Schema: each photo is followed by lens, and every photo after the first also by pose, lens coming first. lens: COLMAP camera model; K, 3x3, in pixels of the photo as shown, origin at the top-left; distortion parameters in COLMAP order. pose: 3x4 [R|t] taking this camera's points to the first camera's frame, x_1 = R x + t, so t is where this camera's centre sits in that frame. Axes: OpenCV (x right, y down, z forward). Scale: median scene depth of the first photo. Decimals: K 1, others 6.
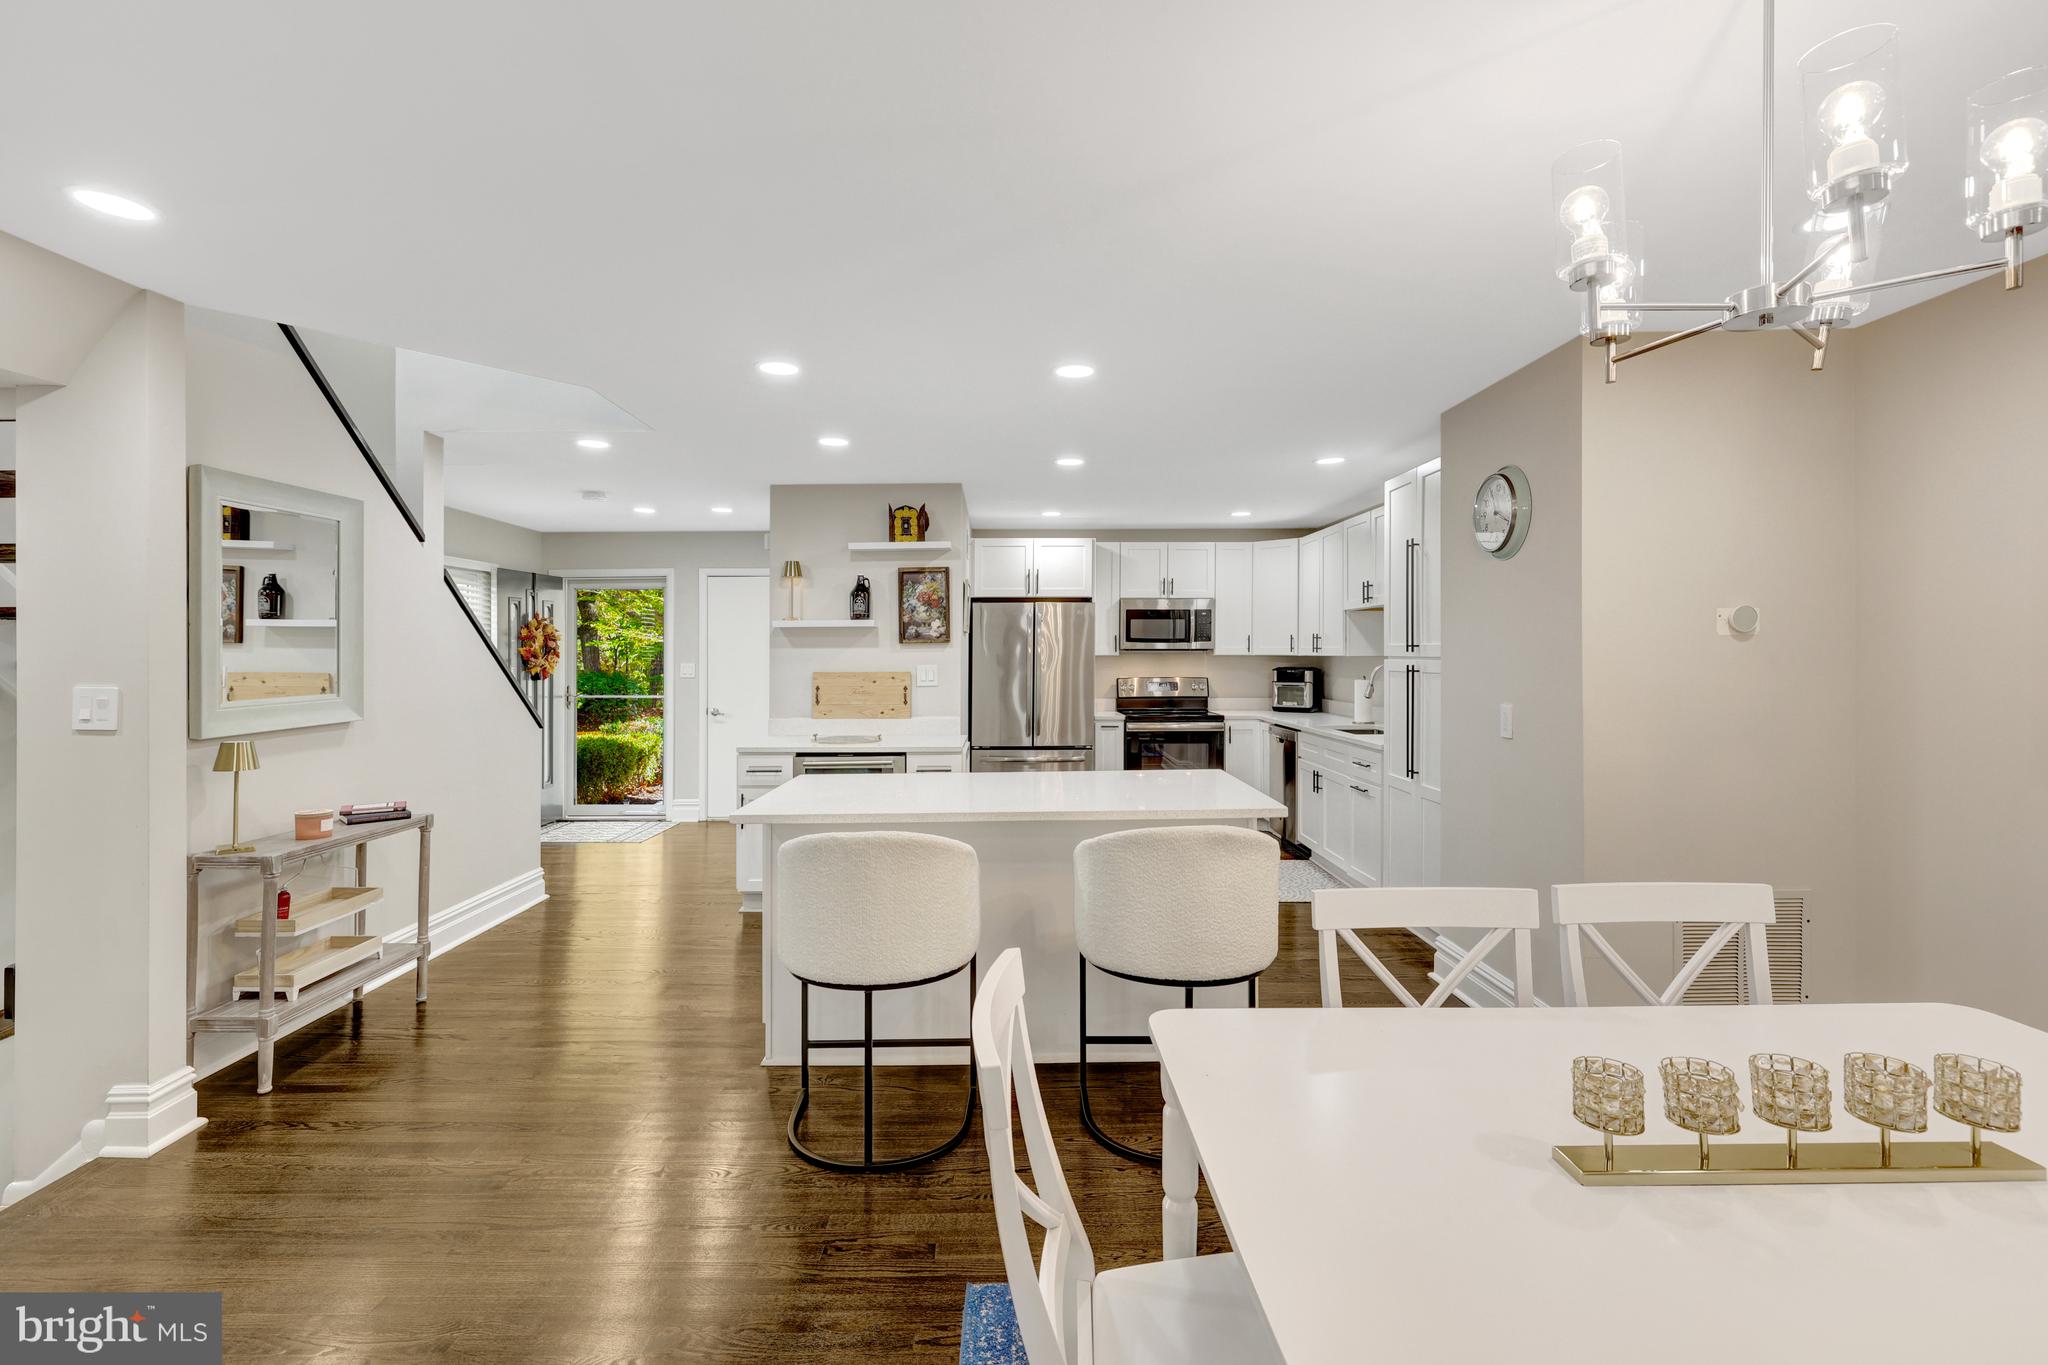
lens RADIAL K [[910.5, 0, 1007.2], [0, 910.5, 647.2], [0, 0, 1]] dist [0.000043, 0.000525]
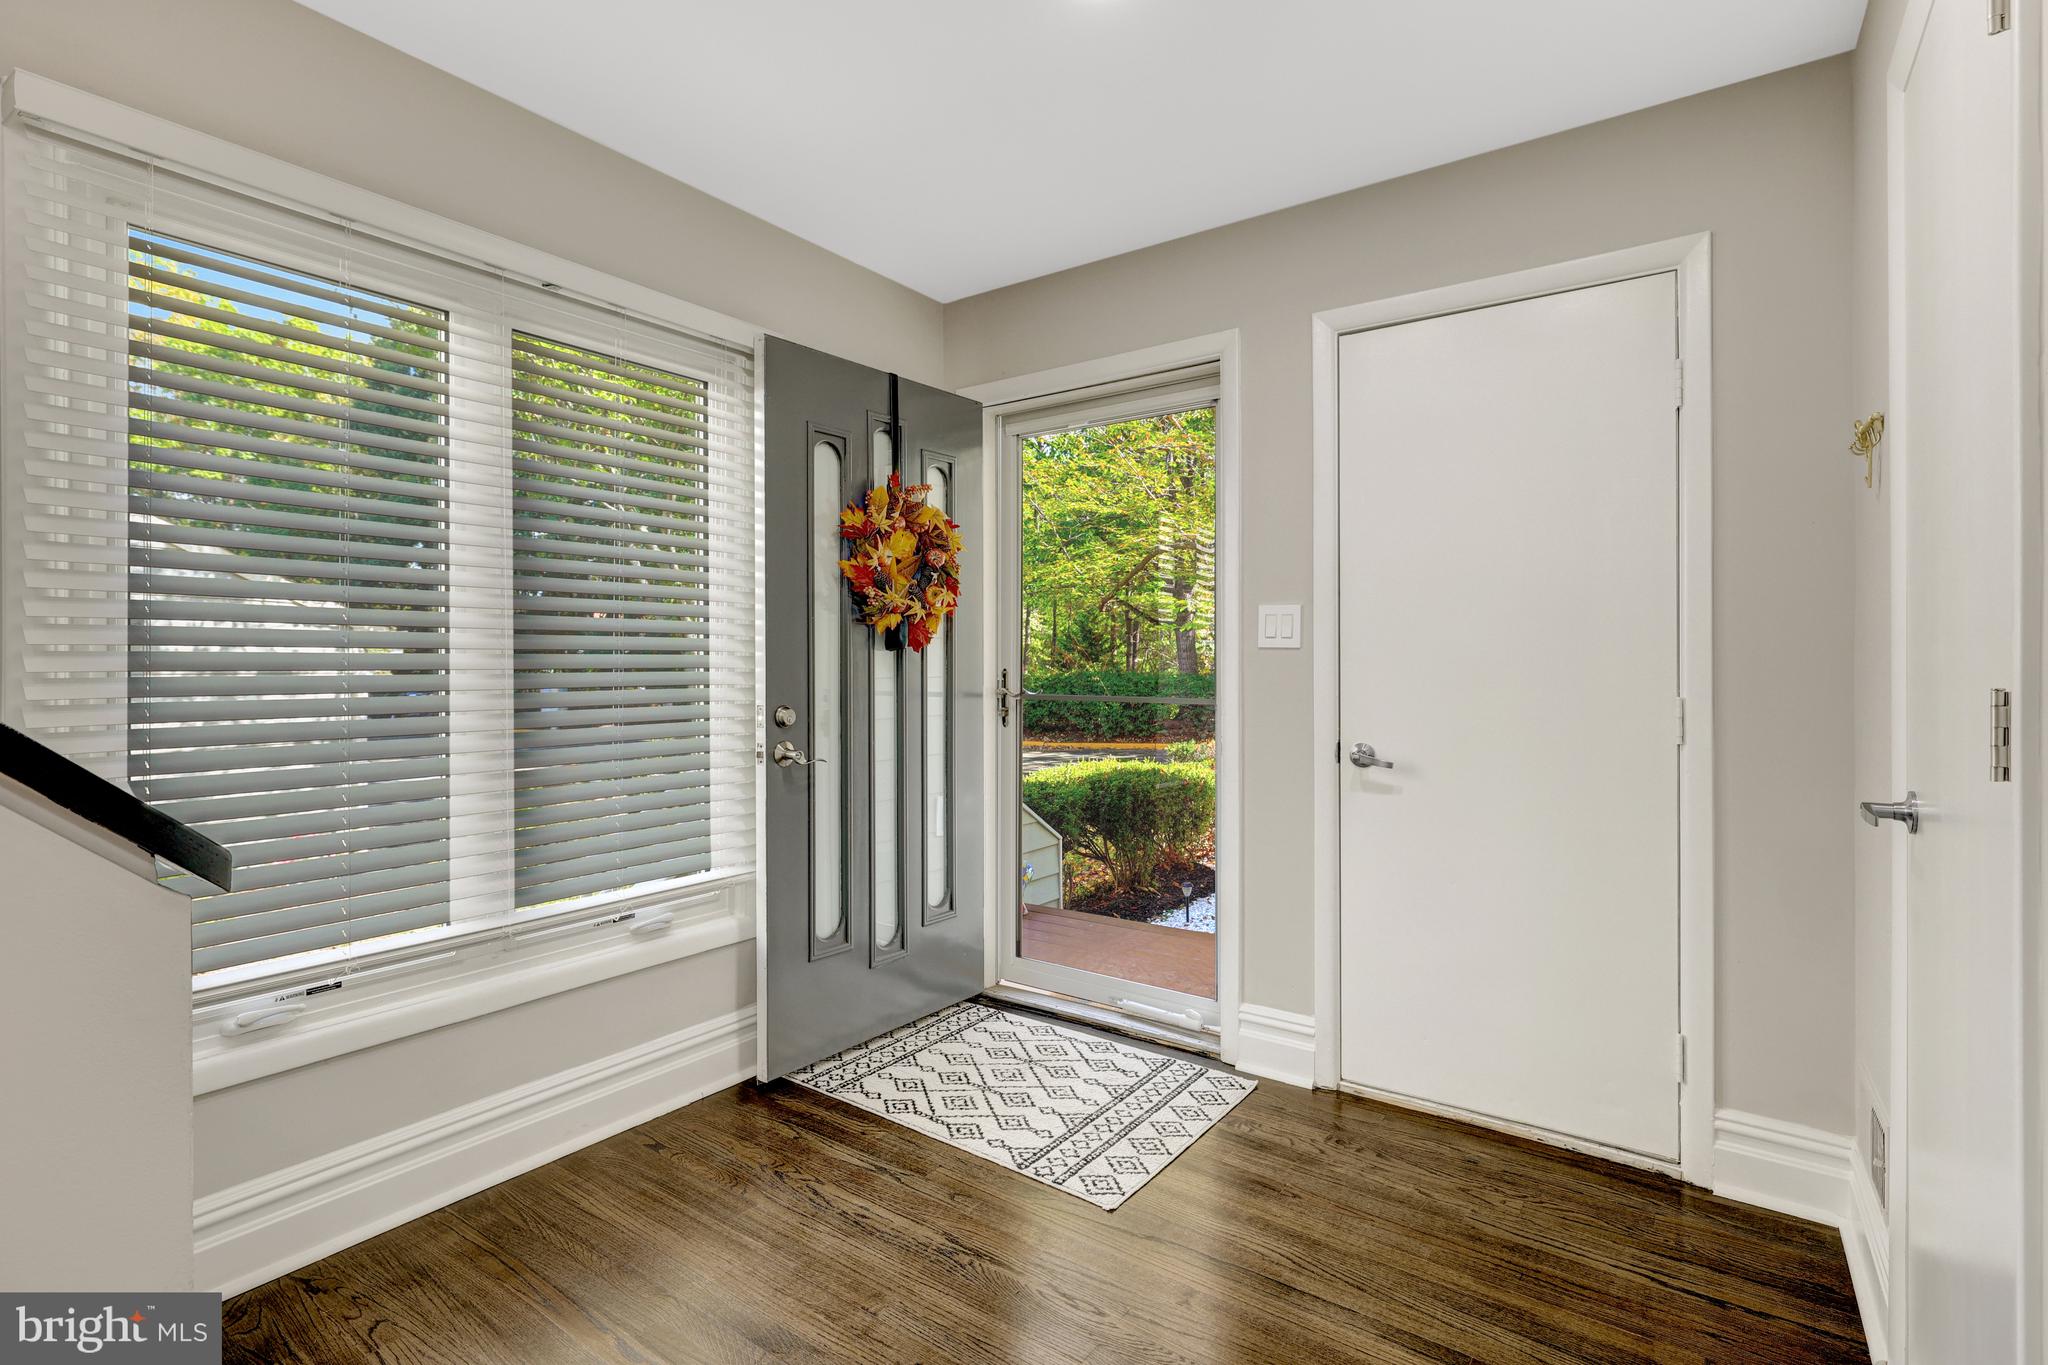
lens RADIAL K [[975.9, 0, 996.1], [0, 975.9, 661.0], [0, 0, 1]] dist [-0.000163, -0.000255]
pose [[0.802352, 0.004324, -0.596836, -0.303690], [-0.000012, 0.999974, 0.007227, 0.049092], [0.596852, -0.005791, 0.802331, 0.892200]]
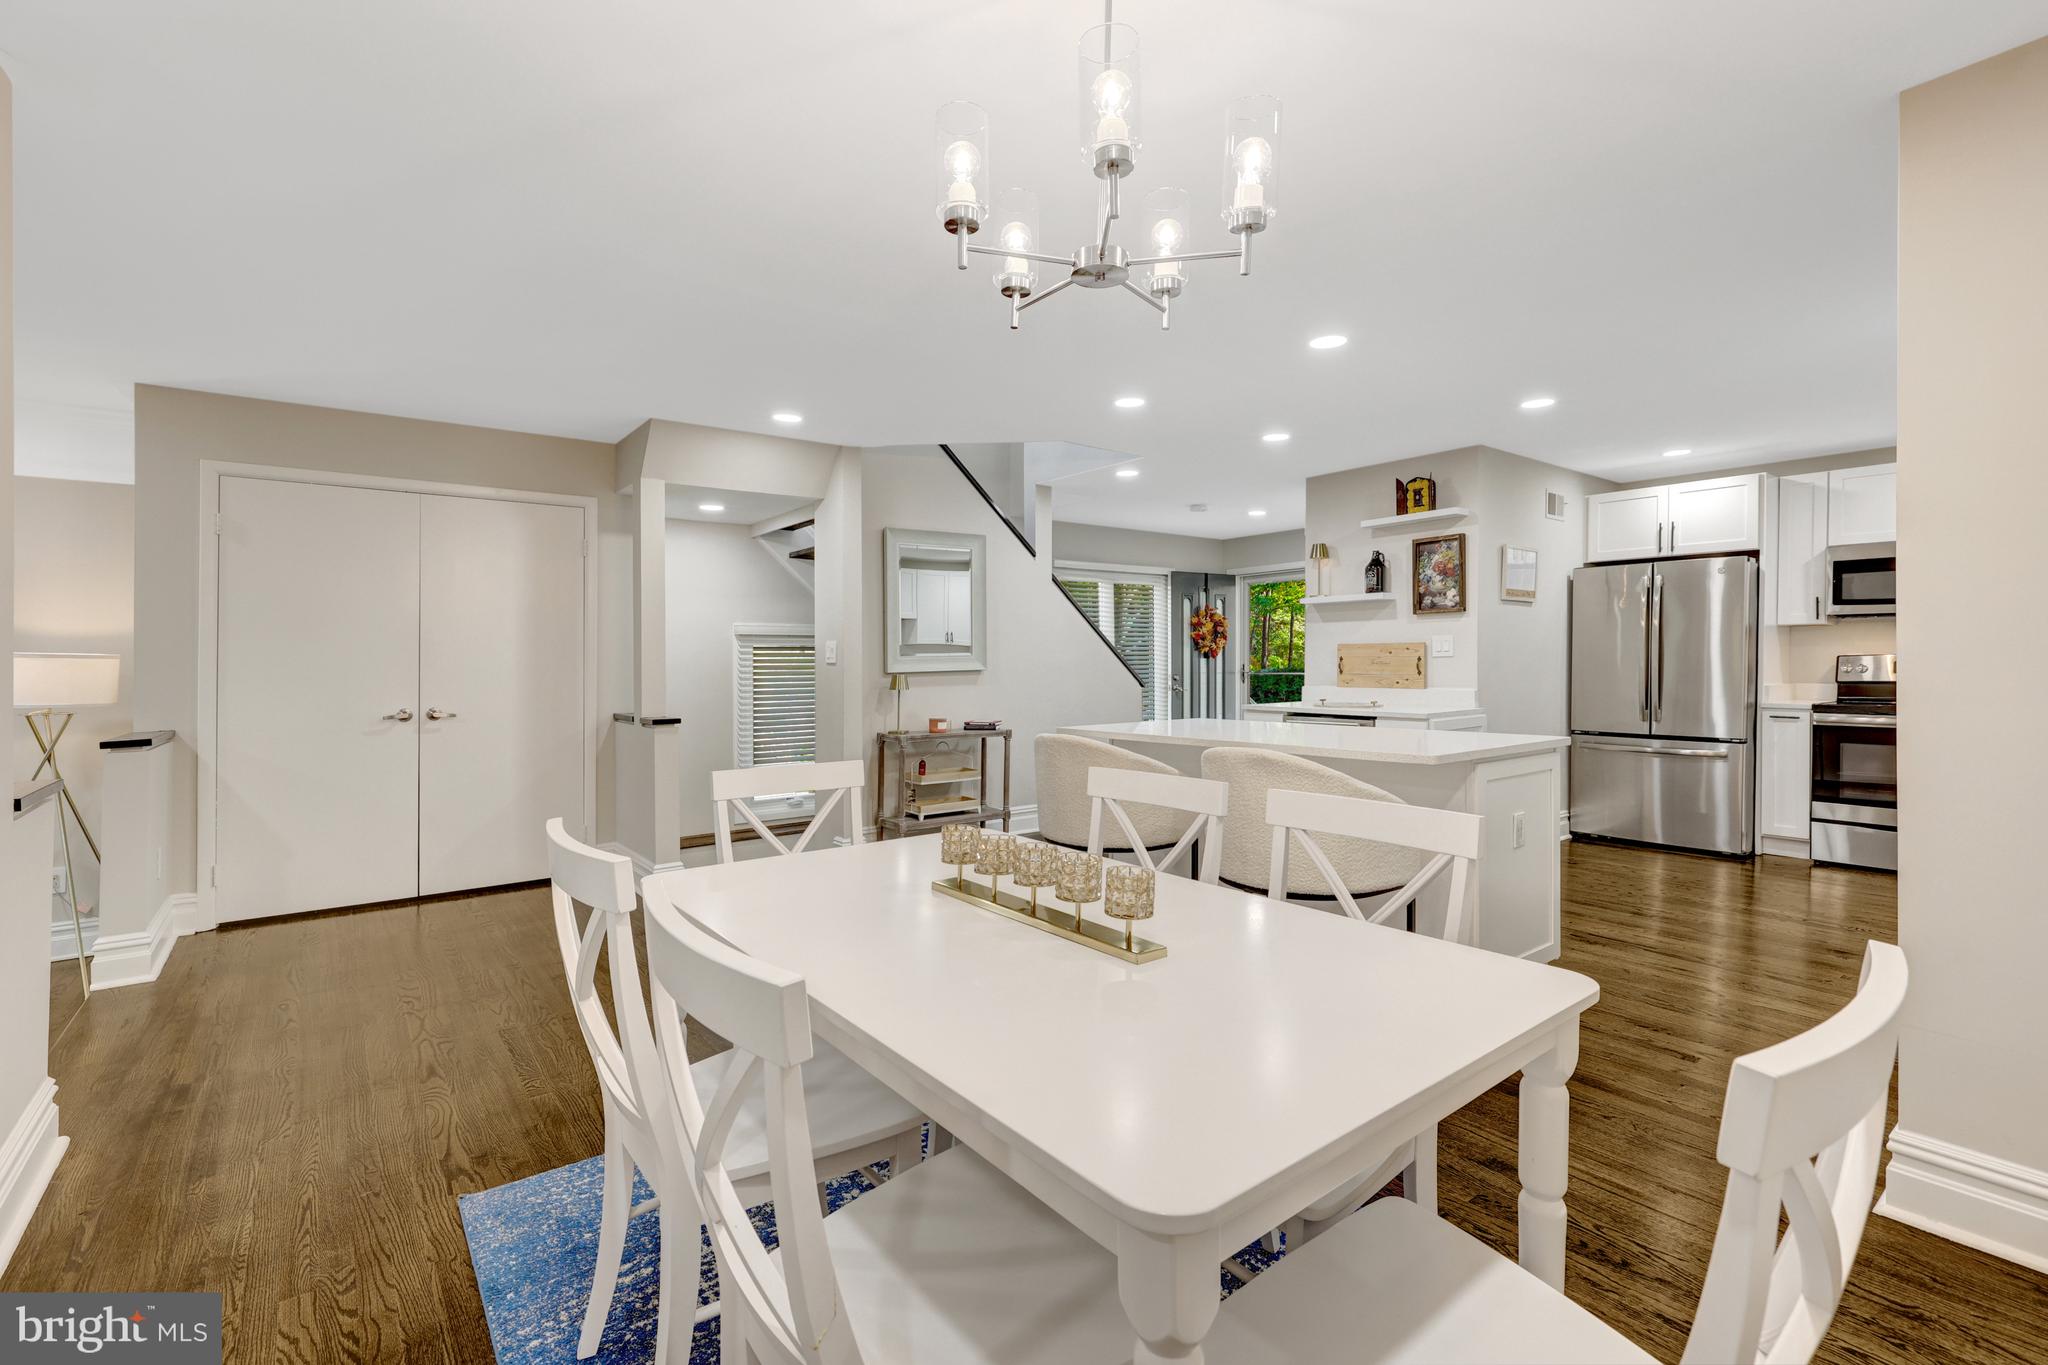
lens RADIAL K [[896.0, 0, 1022.9], [0, 896.0, 660.9], [0, 0, 1]] dist [-0.001987, -0.000187]
pose [[0.610701, 0.000450, -0.791861, 0.402493], [0.011641, 0.999887, 0.009546, 0.032824], [0.791776, -0.015048, 0.610626, 0.046185]]
